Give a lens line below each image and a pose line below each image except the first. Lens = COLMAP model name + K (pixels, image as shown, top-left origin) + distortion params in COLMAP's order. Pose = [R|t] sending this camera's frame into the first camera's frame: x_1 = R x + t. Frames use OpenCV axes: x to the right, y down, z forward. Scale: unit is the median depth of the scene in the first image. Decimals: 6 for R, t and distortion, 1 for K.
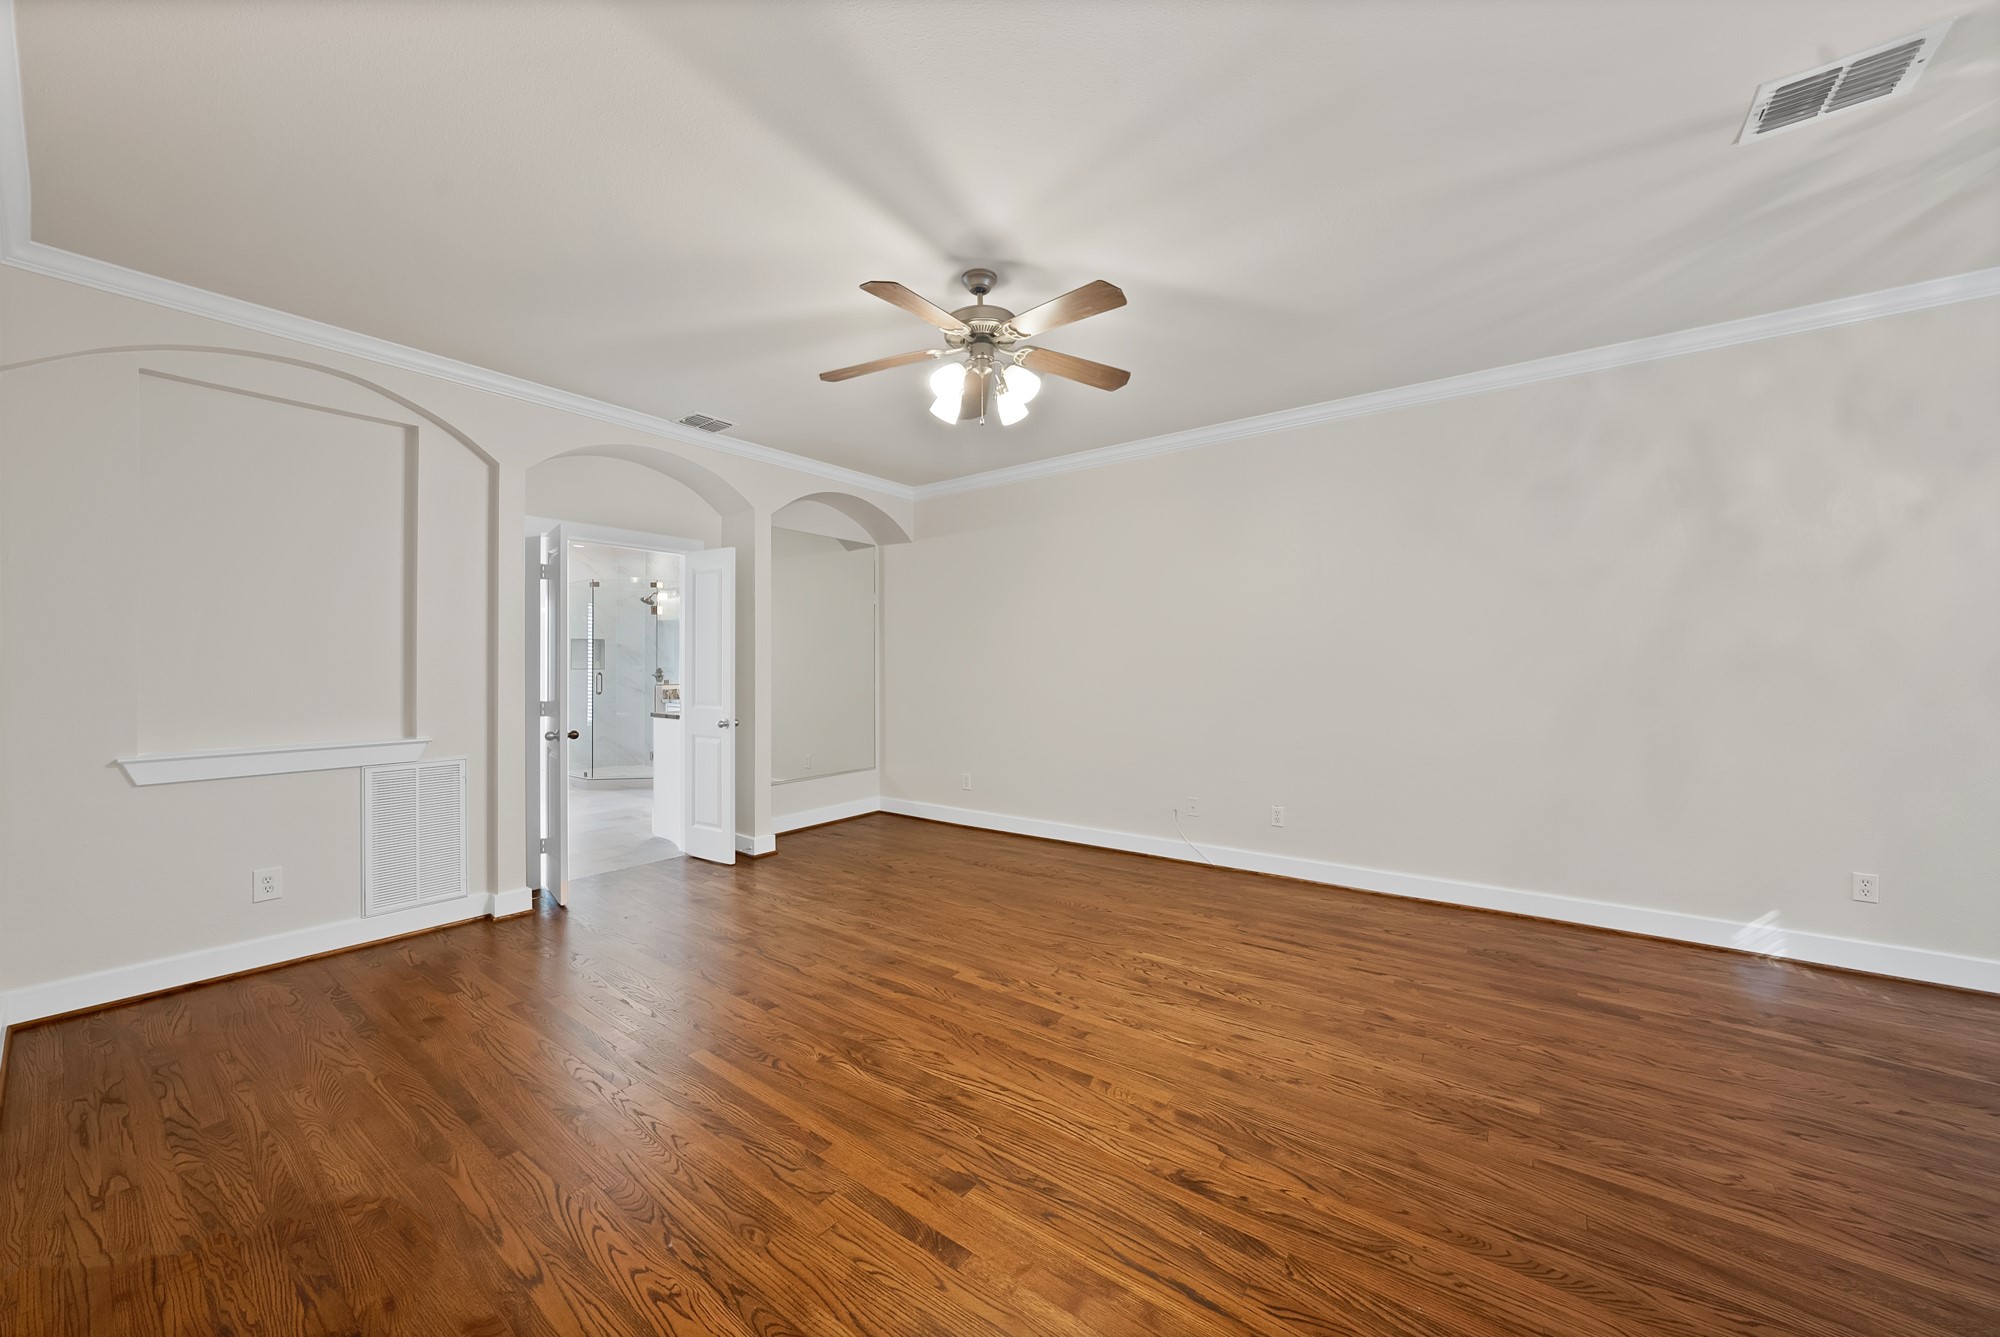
lens RADIAL K [[718.6, 0, 1000.9], [0, 718.6, 651.5], [0, 0, 1]] dist [-0.029182, 0.006065]
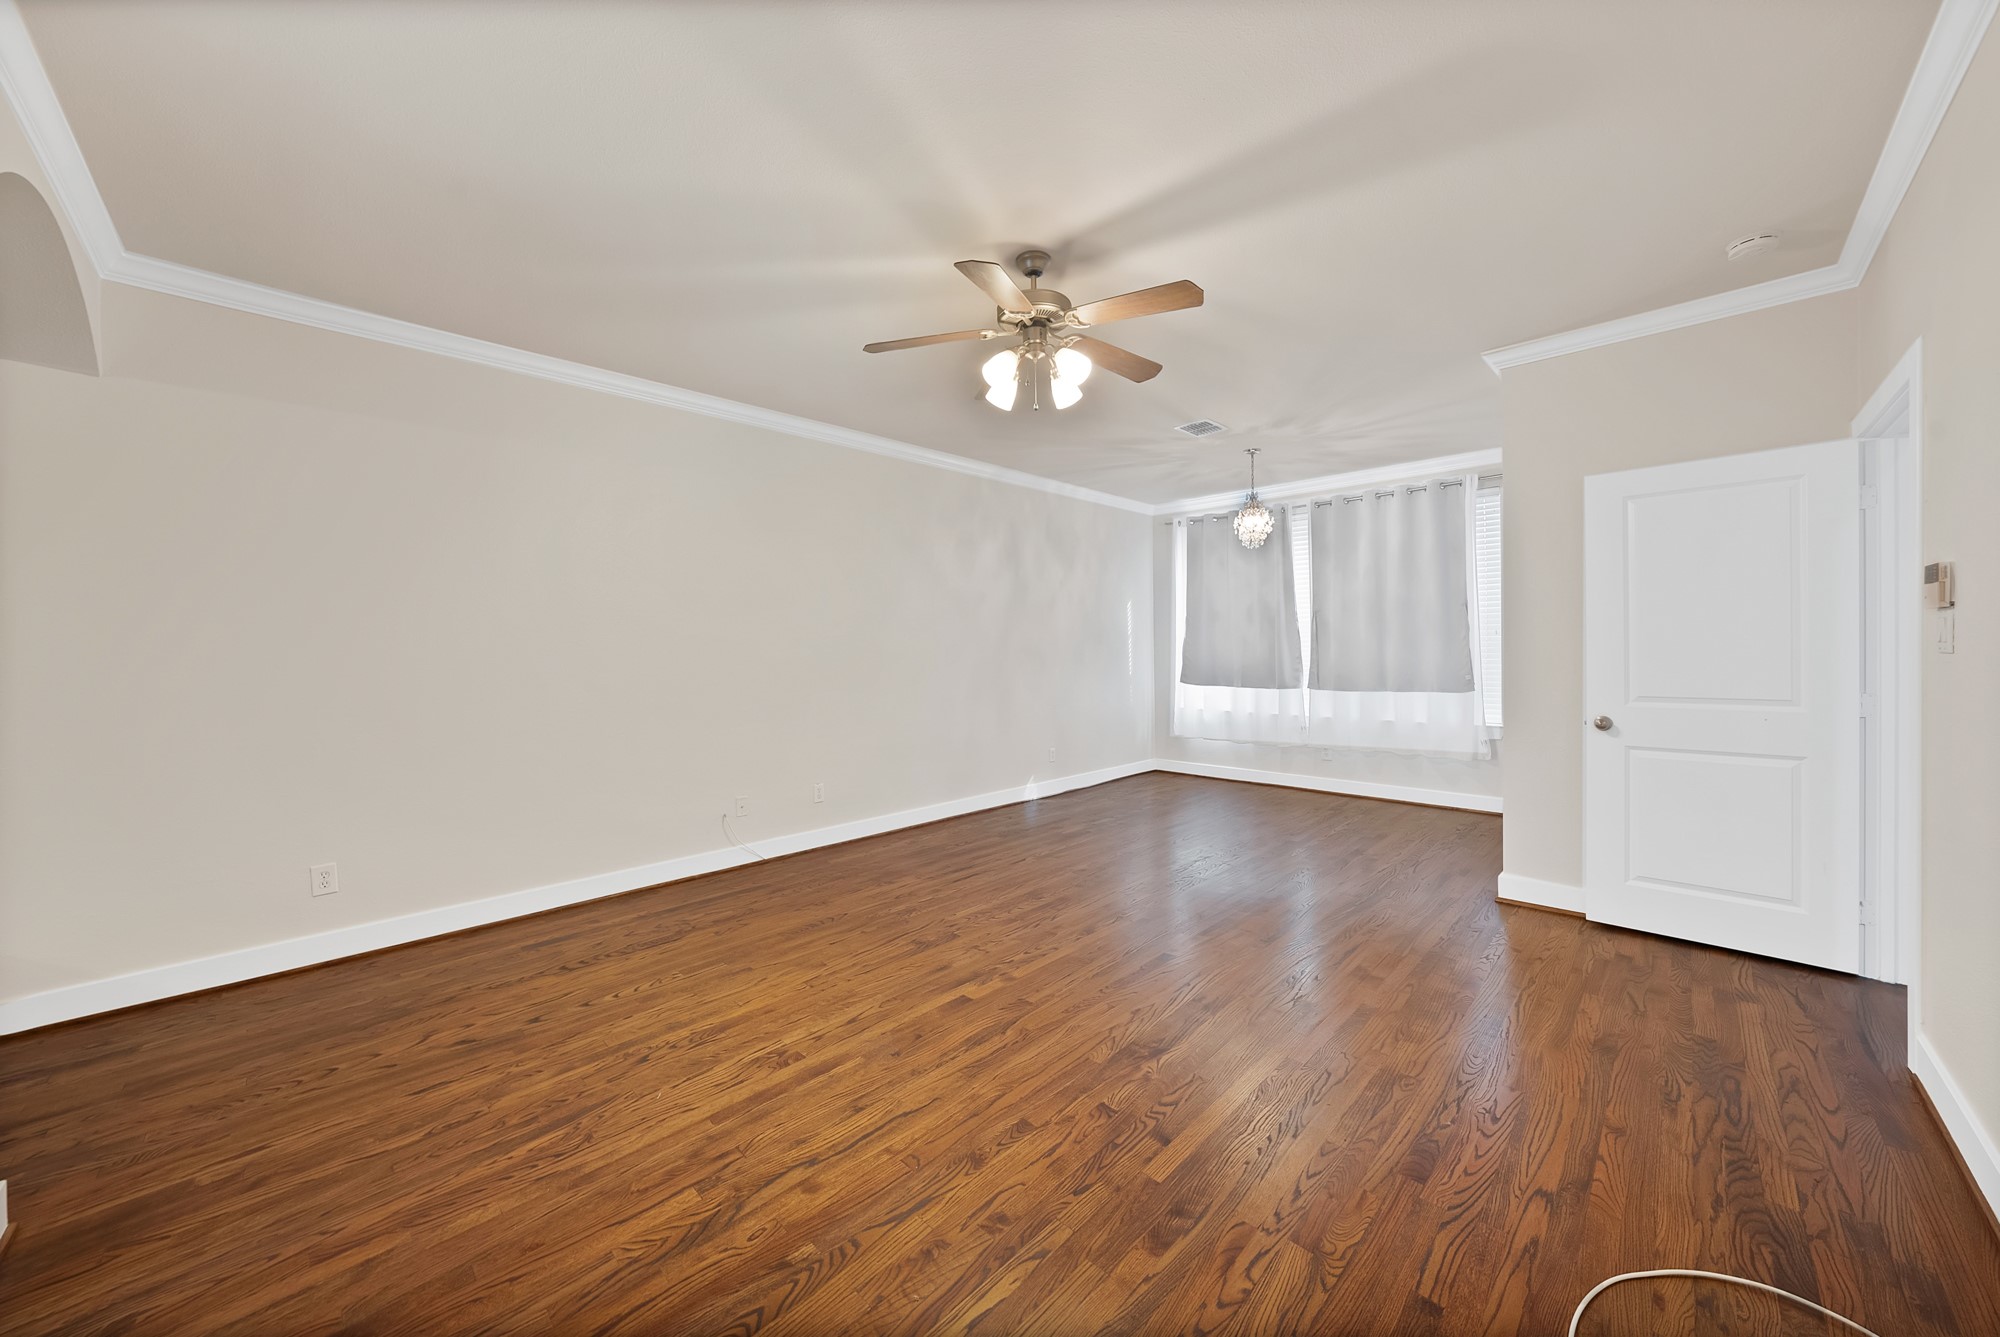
lens RADIAL K [[705.3, 0, 990.3], [0, 705.3, 656.5], [0, 0, 1]] dist [-0.025942, 0.005158]
pose [[0.150635, -0.005315, 0.988575, -0.878752], [-0.005544, 0.999965, 0.006221, 0.017832], [-0.988574, -0.006418, 0.150600, 0.799999]]
